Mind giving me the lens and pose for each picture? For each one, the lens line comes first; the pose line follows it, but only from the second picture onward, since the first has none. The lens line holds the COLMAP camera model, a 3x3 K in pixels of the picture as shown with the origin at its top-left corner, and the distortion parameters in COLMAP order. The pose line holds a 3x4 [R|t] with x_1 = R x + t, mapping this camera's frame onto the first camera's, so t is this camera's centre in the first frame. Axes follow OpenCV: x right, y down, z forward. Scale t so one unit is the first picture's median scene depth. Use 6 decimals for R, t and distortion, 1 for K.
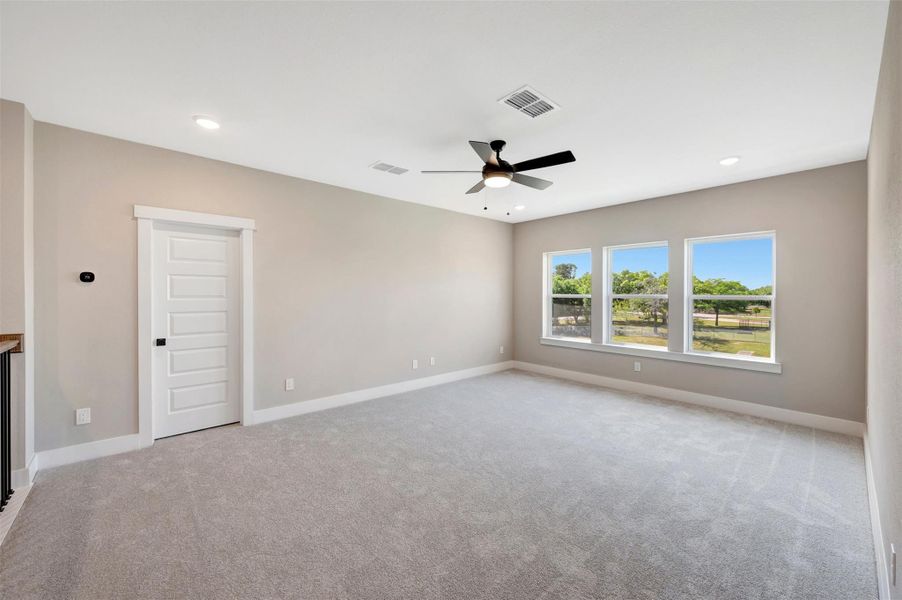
lens RADIAL K [[357.2, 0, 456.6], [0, 357.2, 294.6], [0, 0, 1]] dist [0.001361, 0.000116]
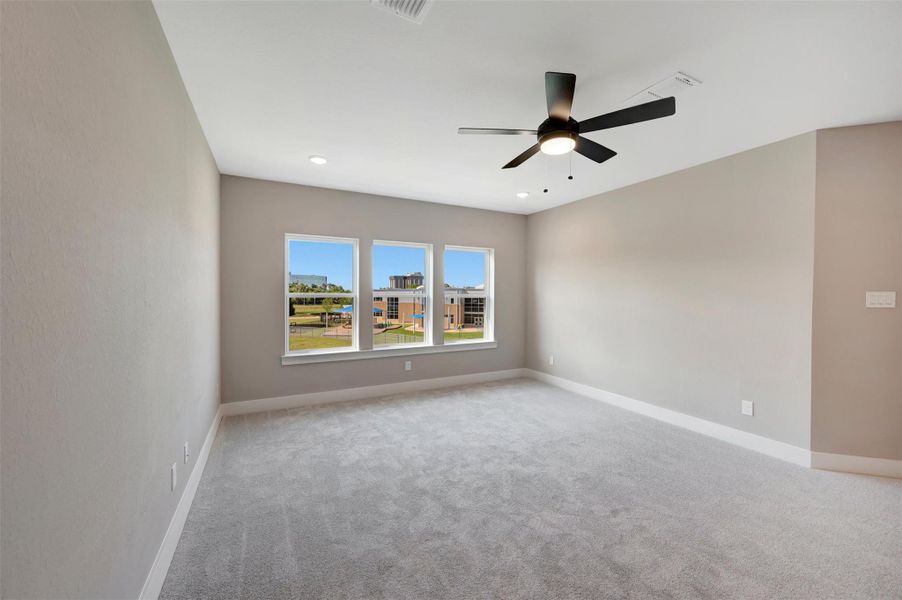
lens RADIAL K [[357.2, 0, 451.0], [0, 357.2, 300.8], [0, 0, 1]] dist [0.001361, 0.000116]
pose [[0.261482, -0.023806, 0.964915, -0.524195], [0.002022, 0.999707, 0.024117, -0.004959], [-0.965206, -0.004355, 0.261453, 0.774155]]
